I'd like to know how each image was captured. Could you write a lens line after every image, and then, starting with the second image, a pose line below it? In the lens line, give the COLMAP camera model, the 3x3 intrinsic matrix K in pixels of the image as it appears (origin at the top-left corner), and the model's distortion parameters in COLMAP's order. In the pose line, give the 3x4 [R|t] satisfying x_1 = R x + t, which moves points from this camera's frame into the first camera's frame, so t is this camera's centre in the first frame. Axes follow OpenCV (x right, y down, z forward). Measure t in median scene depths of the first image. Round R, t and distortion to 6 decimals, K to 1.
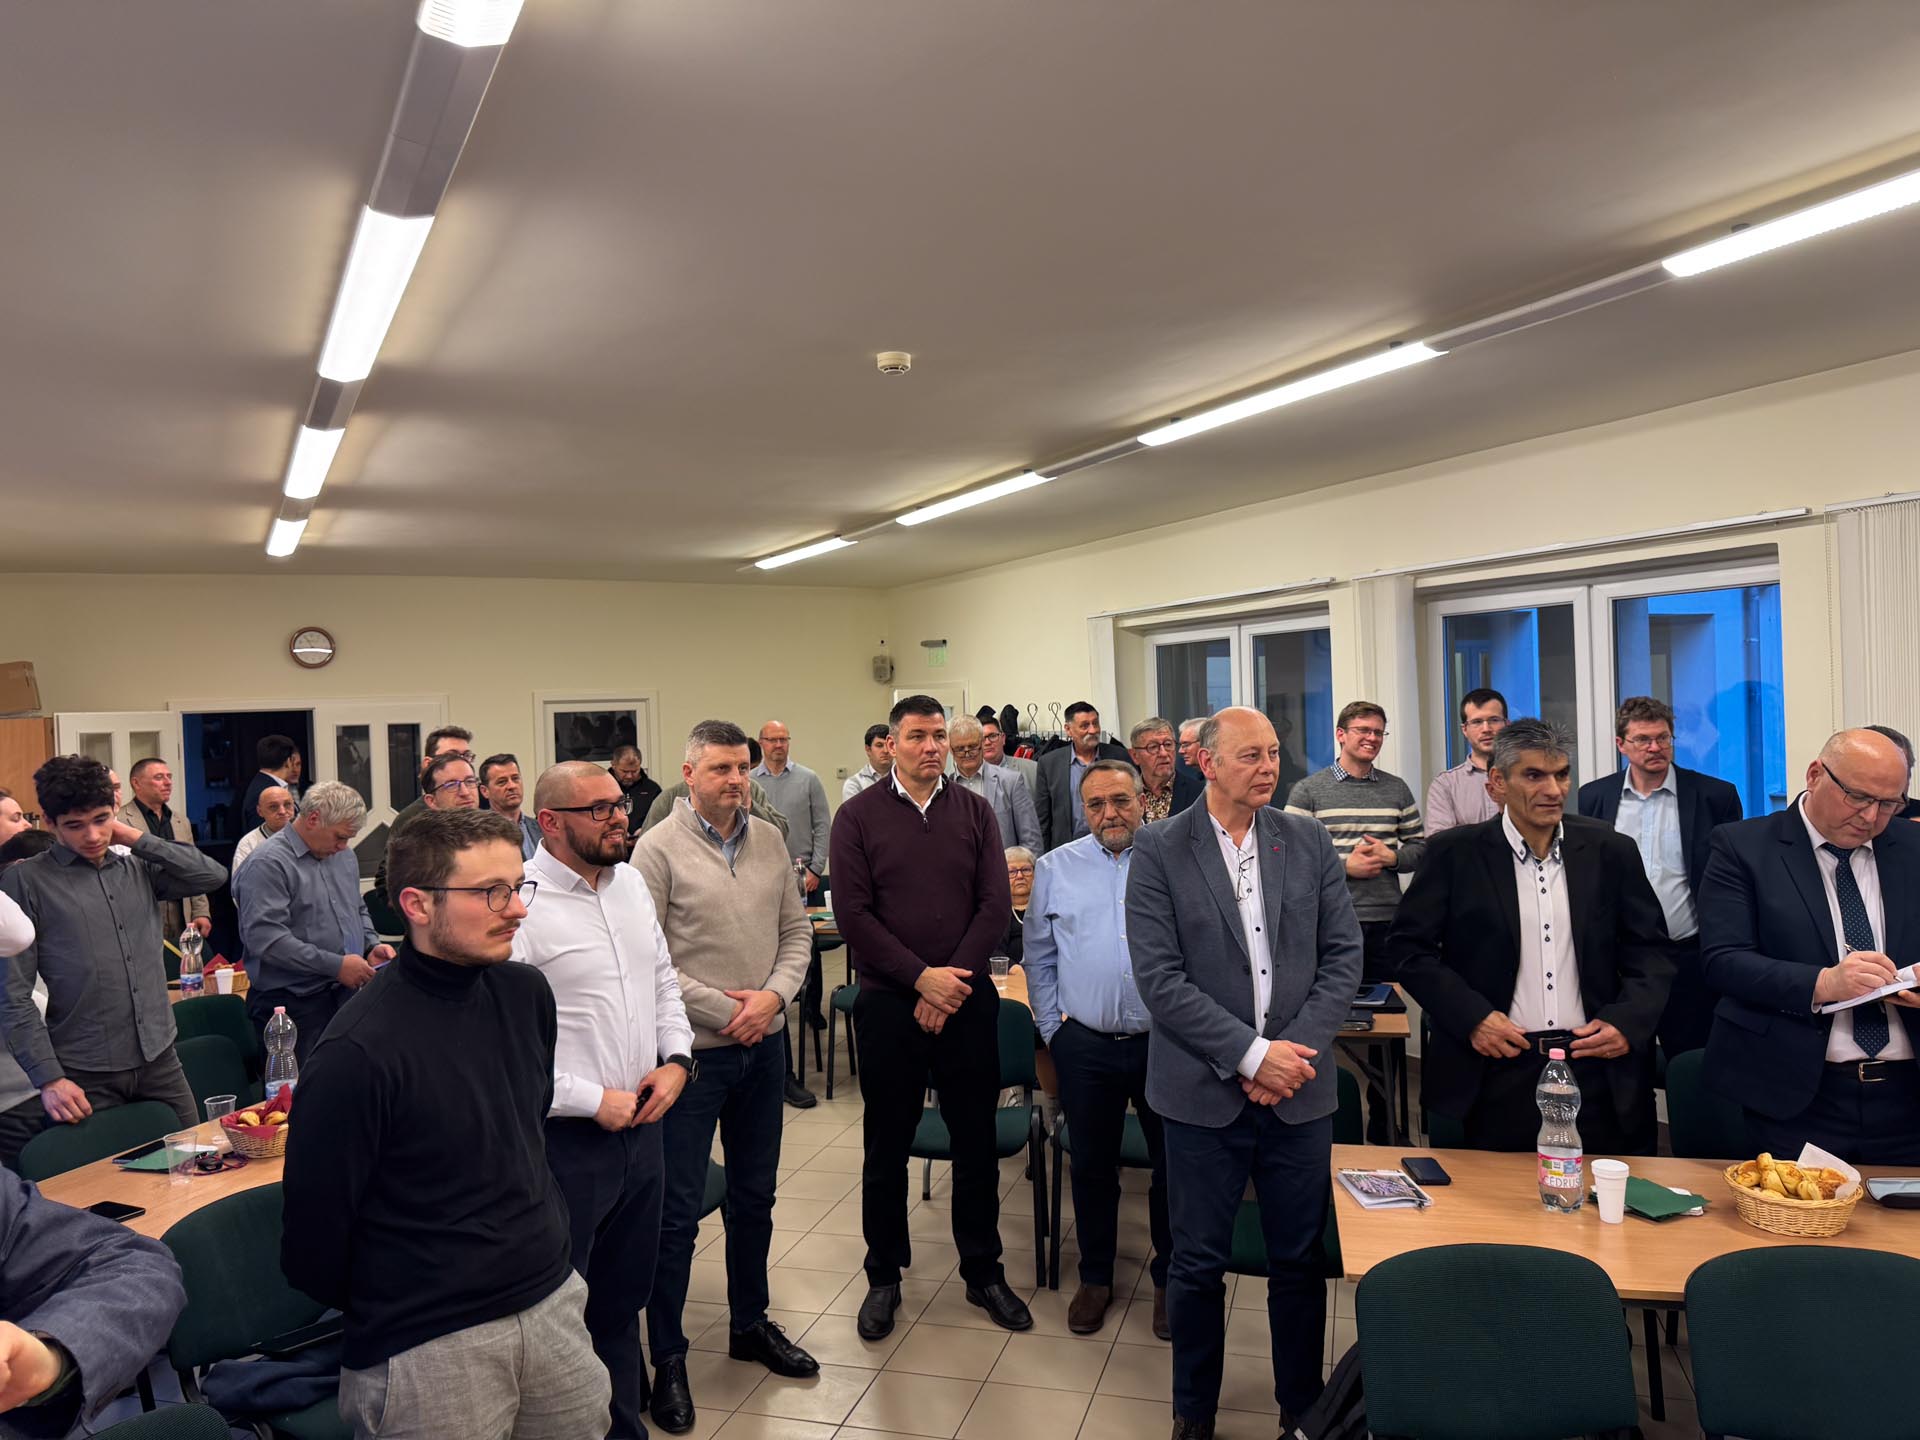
lens RADIAL K [[1337.9, 0, 963.7], [0, 1337.9, 724.3], [0, 0, 1]] dist [-0.034587, -0.003008]
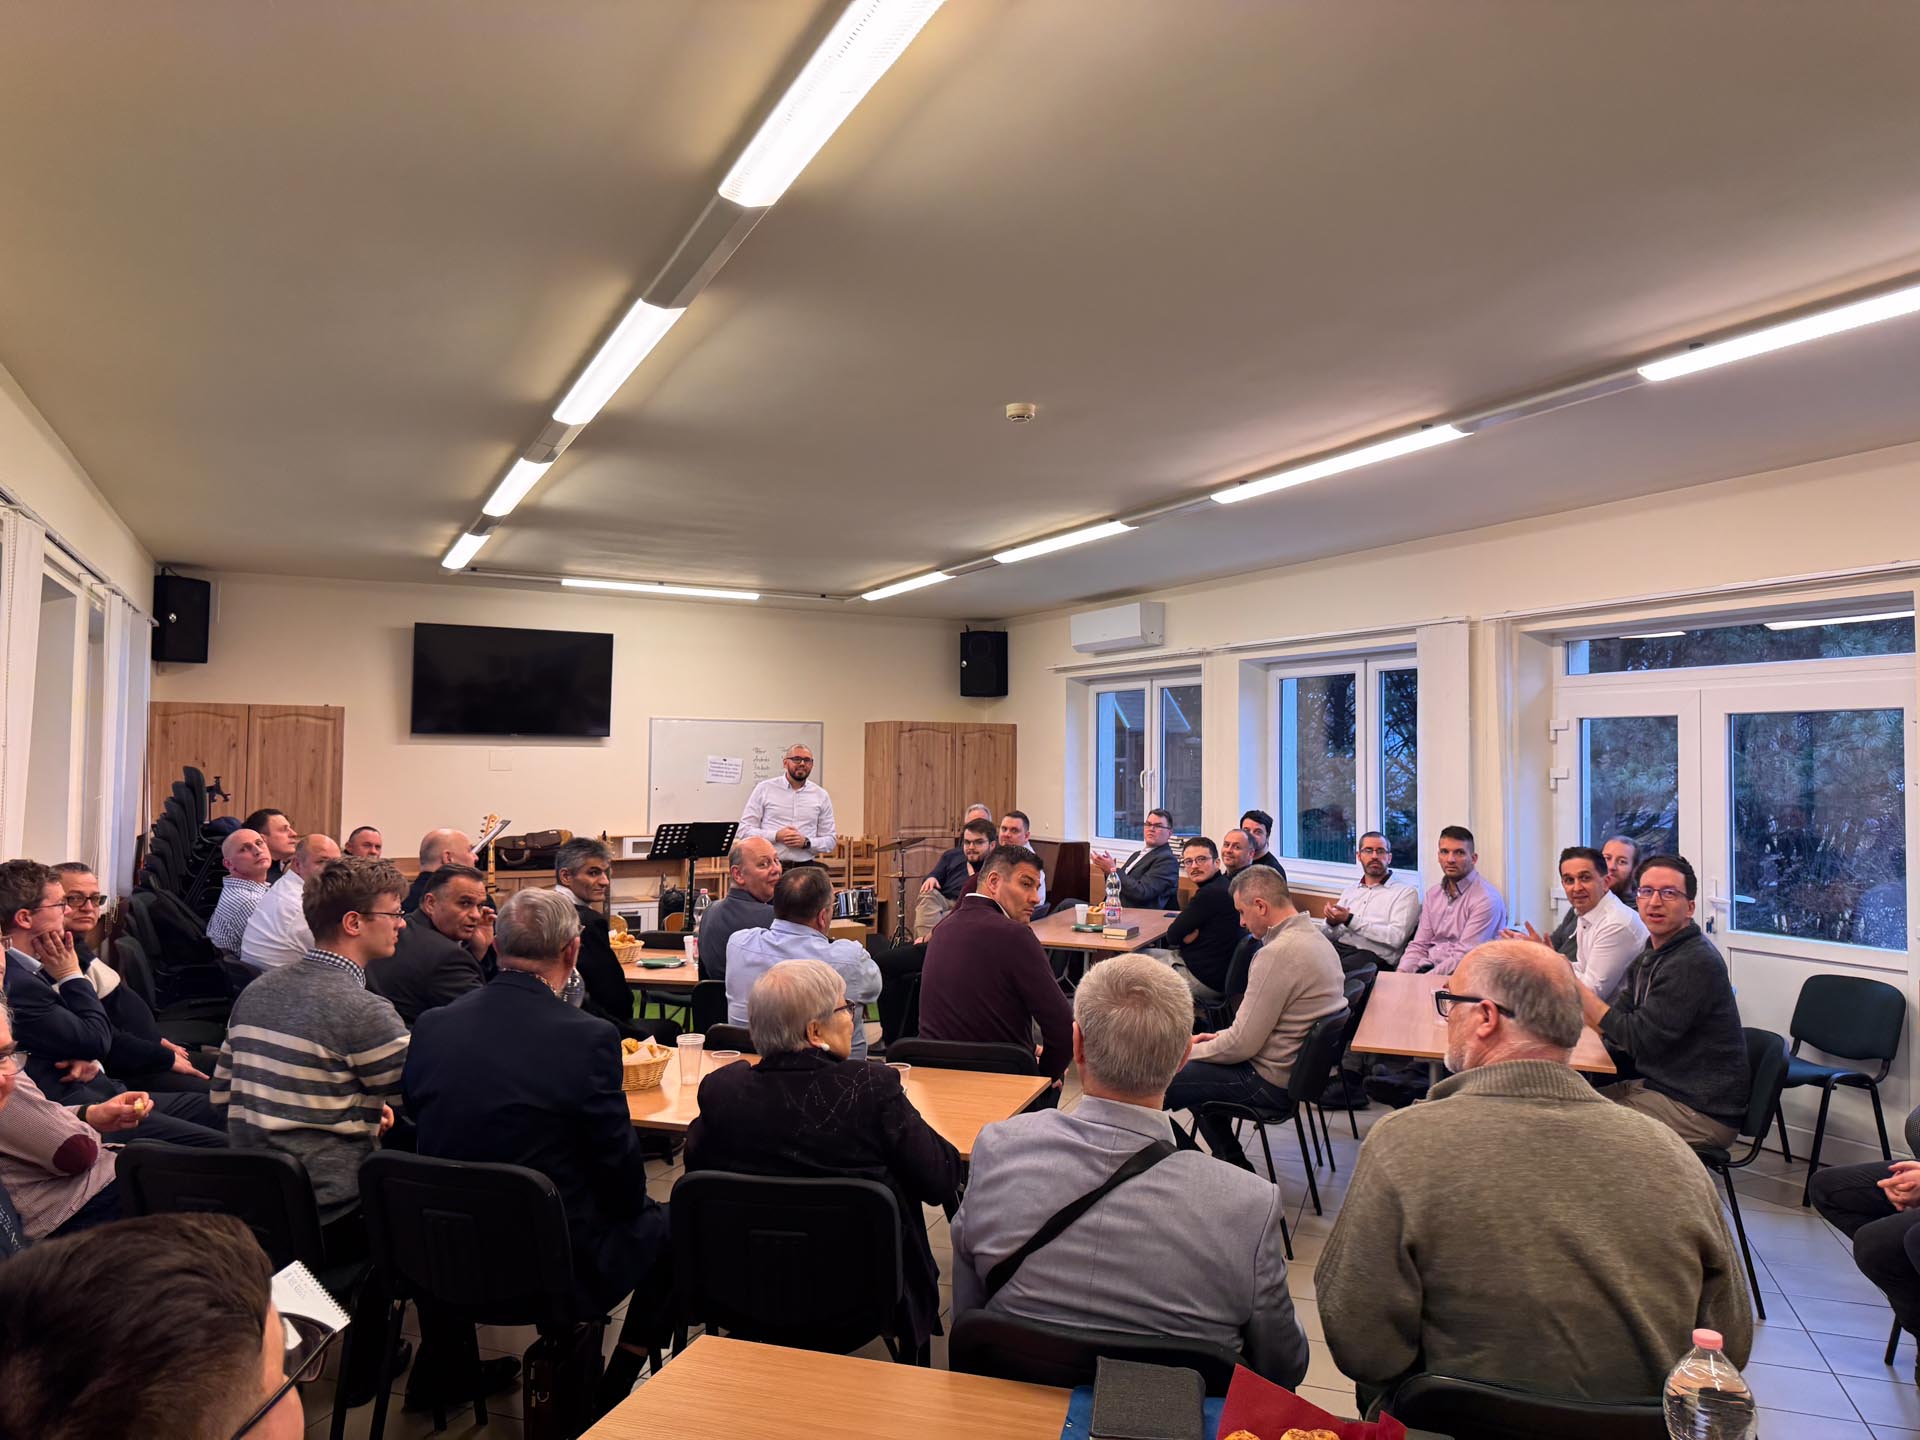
lens RADIAL K [[1337.9, 0, 957.5], [0, 1337.9, 714.1], [0, 0, 1]] dist [-0.034587, -0.003008]
pose [[0.997310, 0.049872, -0.053714, -0.018861], [-0.052263, 0.997660, -0.044079, 0.047093], [0.051390, 0.046767, 0.997583, -0.201231]]
